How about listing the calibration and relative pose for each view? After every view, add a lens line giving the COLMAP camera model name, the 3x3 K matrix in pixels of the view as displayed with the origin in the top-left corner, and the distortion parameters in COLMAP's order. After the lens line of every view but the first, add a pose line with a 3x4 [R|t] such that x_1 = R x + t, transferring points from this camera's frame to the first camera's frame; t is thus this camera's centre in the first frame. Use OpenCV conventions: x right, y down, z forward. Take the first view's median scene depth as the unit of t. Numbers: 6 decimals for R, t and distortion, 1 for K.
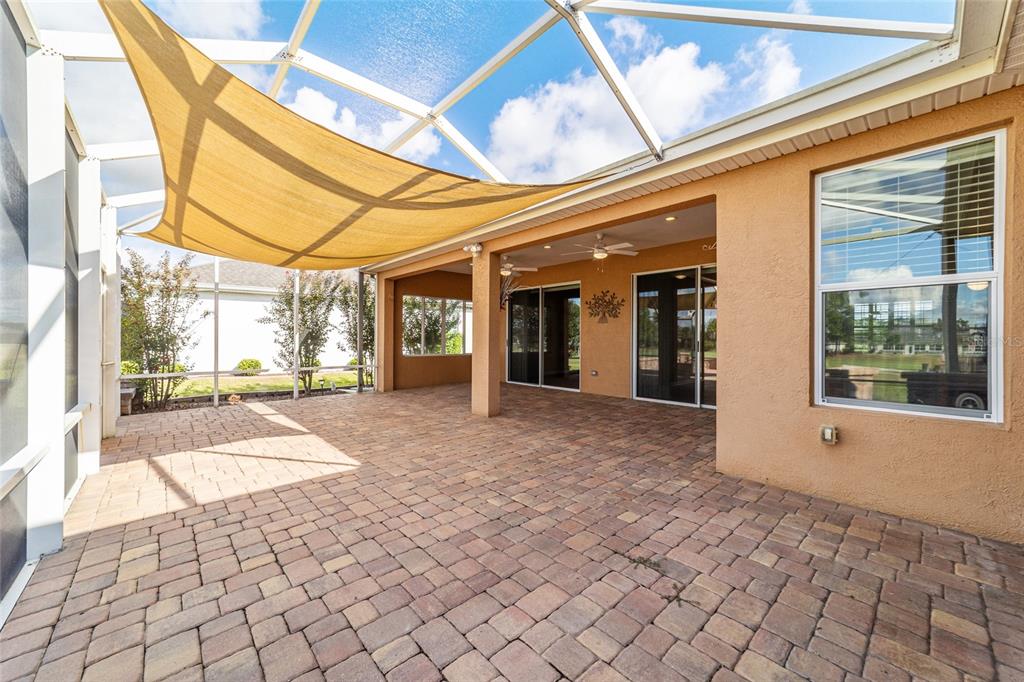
lens RADIAL K [[391.2, 0, 512.0], [0, 391.2, 341.0], [0, 0, 1]] dist [0.000142, 0.000159]
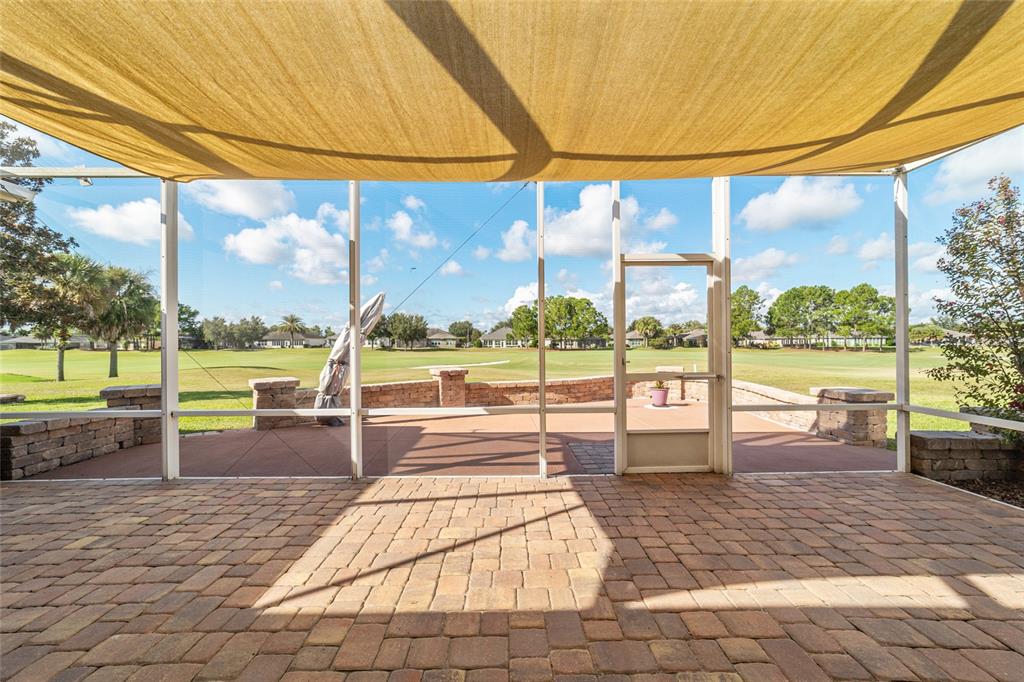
lens RADIAL K [[391.2, 0, 512.0], [0, 391.2, 341.0], [0, 0, 1]] dist [0.000142, 0.000159]
pose [[-0.668008, 0.000740, -0.744153, -0.312548], [0.001511, 0.999999, -0.000362, -0.017844], [0.744152, -0.001366, -0.668009, 1.971523]]
